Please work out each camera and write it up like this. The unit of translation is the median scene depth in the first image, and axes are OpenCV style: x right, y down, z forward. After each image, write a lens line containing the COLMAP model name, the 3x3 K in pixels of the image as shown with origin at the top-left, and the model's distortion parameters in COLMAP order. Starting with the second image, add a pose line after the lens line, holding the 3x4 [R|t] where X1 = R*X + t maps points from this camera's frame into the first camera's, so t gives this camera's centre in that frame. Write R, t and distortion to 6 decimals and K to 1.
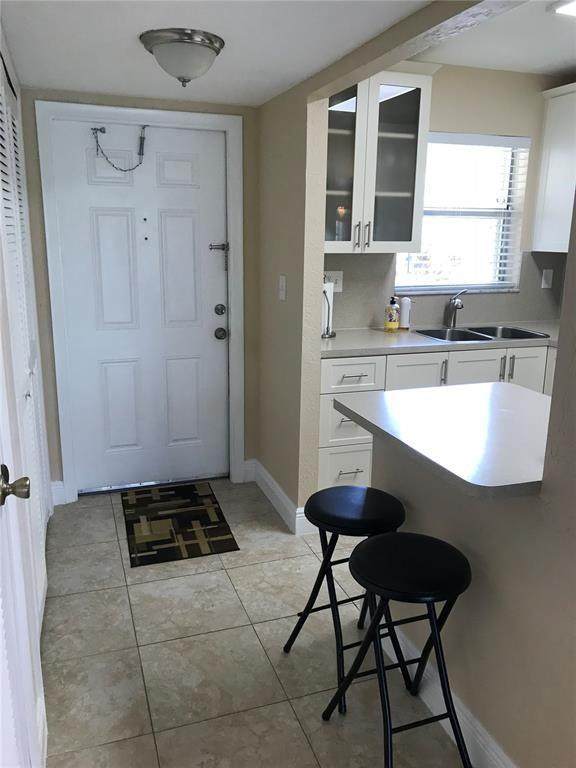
lens RADIAL K [[637.4, 0, 288.5], [0, 637.4, 362.6], [0, 0, 1]] dist [0.007489, 0.005903]
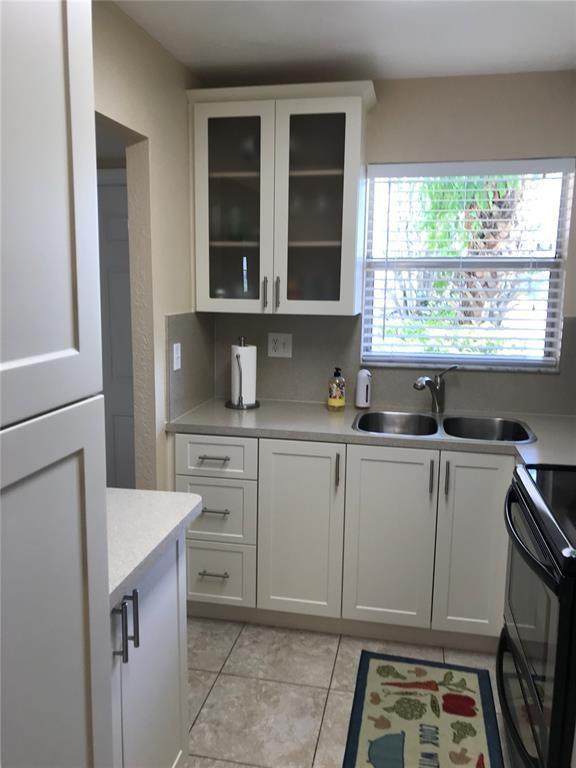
lens RADIAL K [[614.3, 0, 288.0], [0, 614.3, 384.0], [0, 0, 1]] dist [-0.002140, -0.003812]
pose [[0.856753, 0.084969, -0.508679, 0.542303], [-0.105002, 0.994414, -0.010745, -0.071039], [0.504925, 0.062618, 0.860889, 0.308588]]
